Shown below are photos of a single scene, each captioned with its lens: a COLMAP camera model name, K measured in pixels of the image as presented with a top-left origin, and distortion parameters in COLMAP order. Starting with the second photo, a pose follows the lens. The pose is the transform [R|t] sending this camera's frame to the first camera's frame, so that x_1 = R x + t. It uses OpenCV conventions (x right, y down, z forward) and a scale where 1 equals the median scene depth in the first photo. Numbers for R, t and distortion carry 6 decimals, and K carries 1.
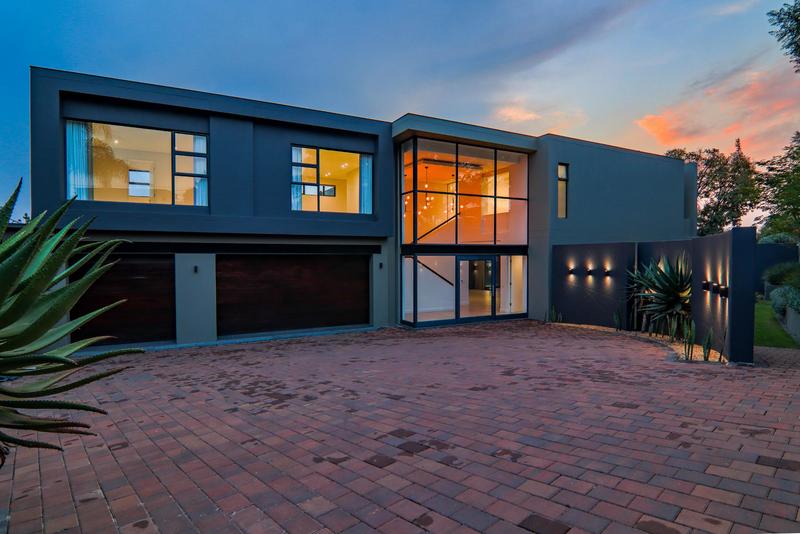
lens RADIAL K [[415.0, 0, 400.0], [0, 415.0, 267.0], [0, 0, 1]] dist [-0.012047, -0.000896]
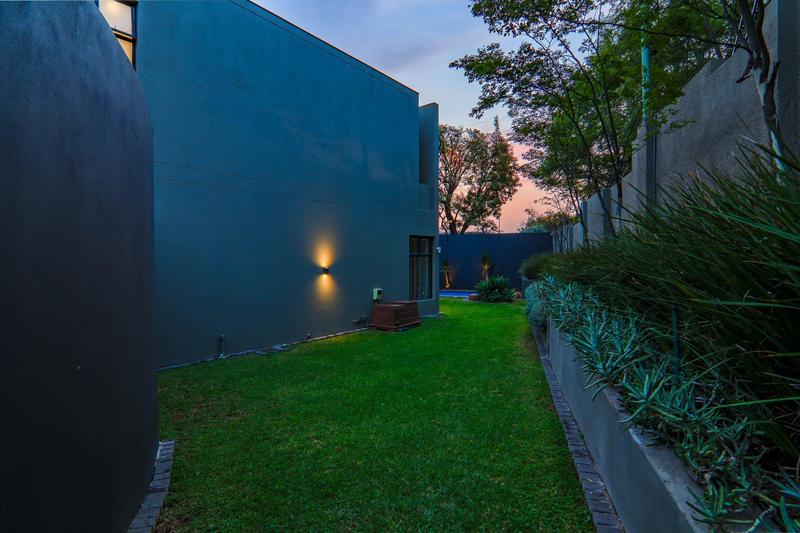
lens RADIAL K [[415.0, 0, 400.0], [0, 415.0, 266.5], [0, 0, 1]] dist [-0.012047, -0.000896]
pose [[0.908322, -0.009189, 0.418171, 0.254789], [0.013953, 0.999868, -0.008337, 0.016359], [-0.418040, 0.013408, 0.908330, 0.276267]]
